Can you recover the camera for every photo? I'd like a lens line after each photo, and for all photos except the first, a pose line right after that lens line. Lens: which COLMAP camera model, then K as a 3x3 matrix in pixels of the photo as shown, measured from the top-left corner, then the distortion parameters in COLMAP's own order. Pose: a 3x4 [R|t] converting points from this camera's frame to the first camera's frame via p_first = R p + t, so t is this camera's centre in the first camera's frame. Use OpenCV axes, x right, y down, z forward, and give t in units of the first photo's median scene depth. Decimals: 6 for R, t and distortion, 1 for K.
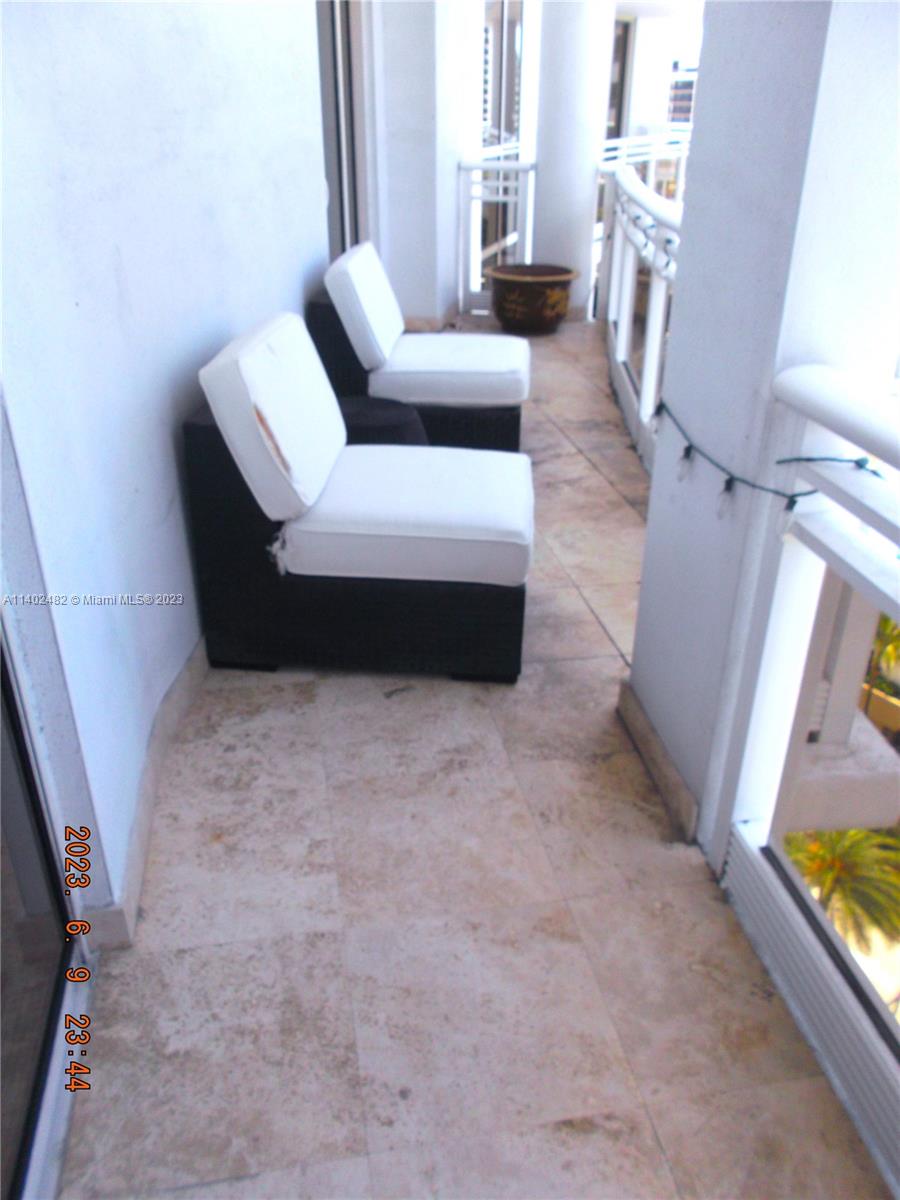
lens RADIAL K [[955.9, 0, 450.7], [0, 955.9, 603.7], [0, 0, 1]] dist [-0.036710, 0.073794]
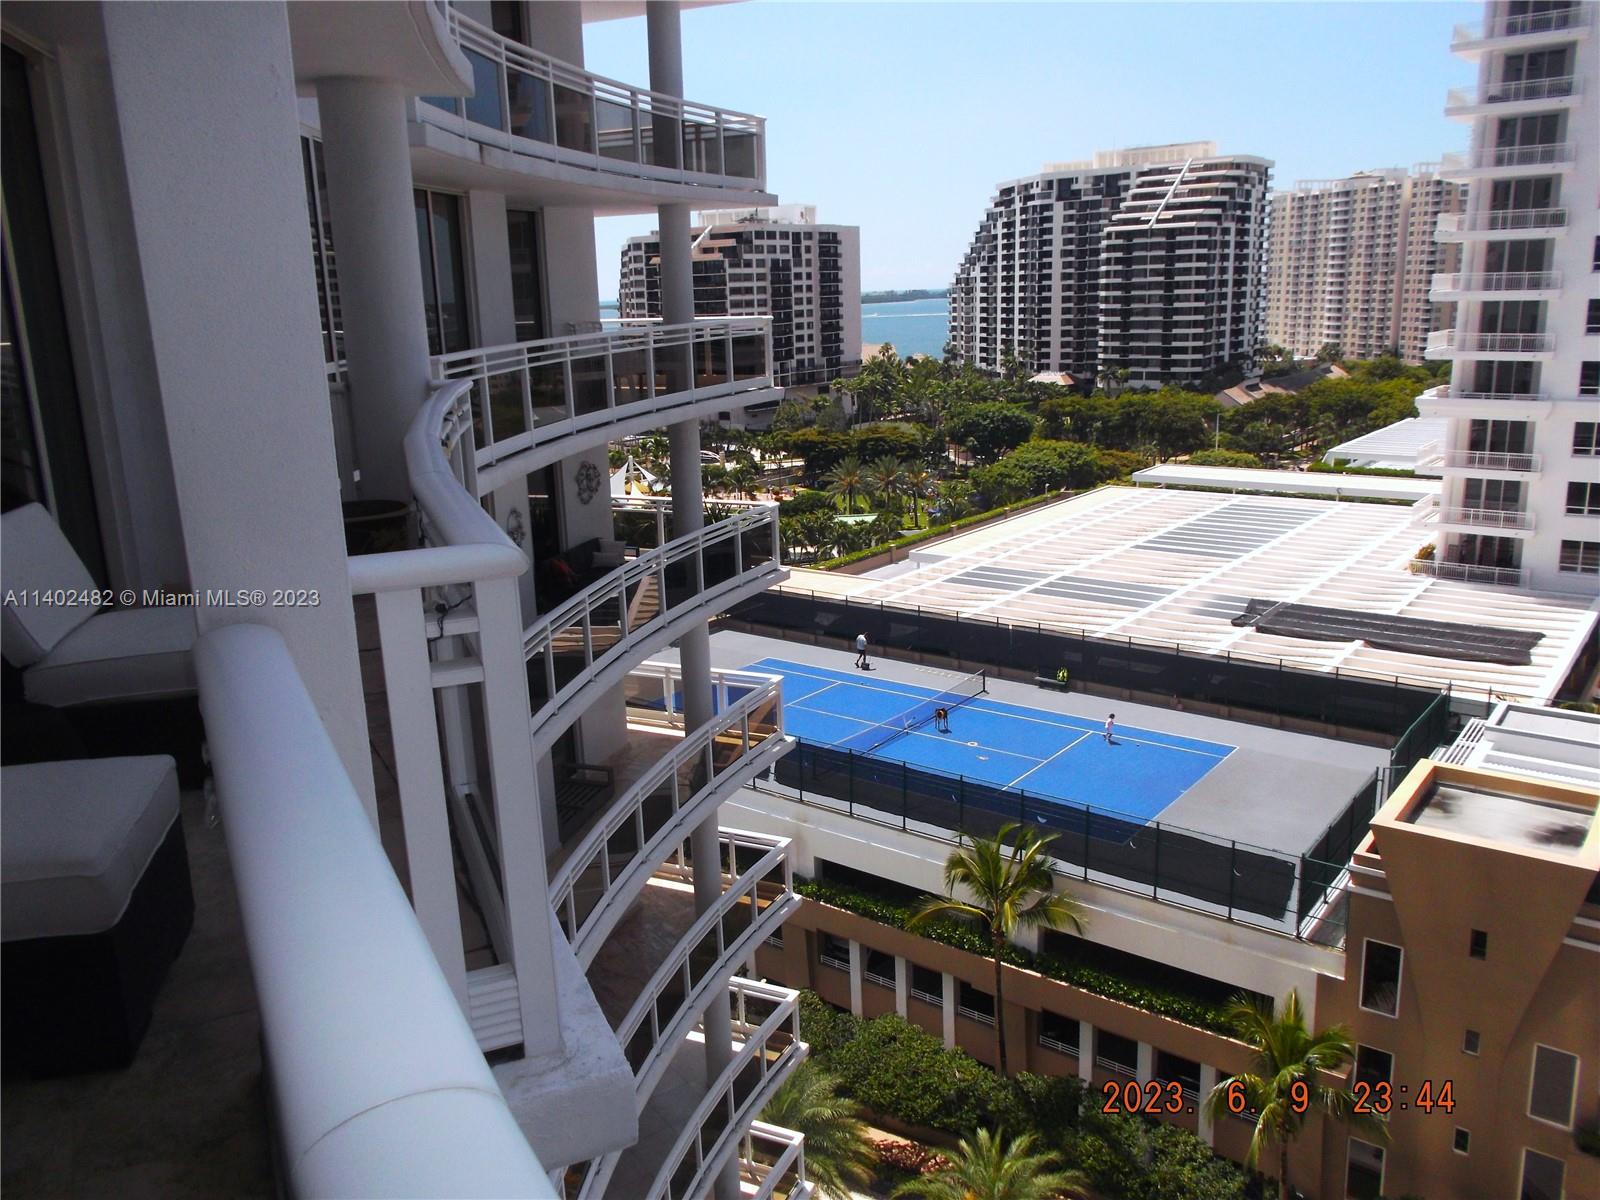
lens RADIAL K [[1272.3, 0, 793.4], [0, 1272.3, 608.6], [0, 0, 1]] dist [-0.004213, -0.006999]
pose [[0.942834, -0.118939, 0.311317, 0.311625], [0.190402, 0.958921, -0.210280, 0.052004], [-0.273518, 0.257534, 0.926749, -0.141616]]
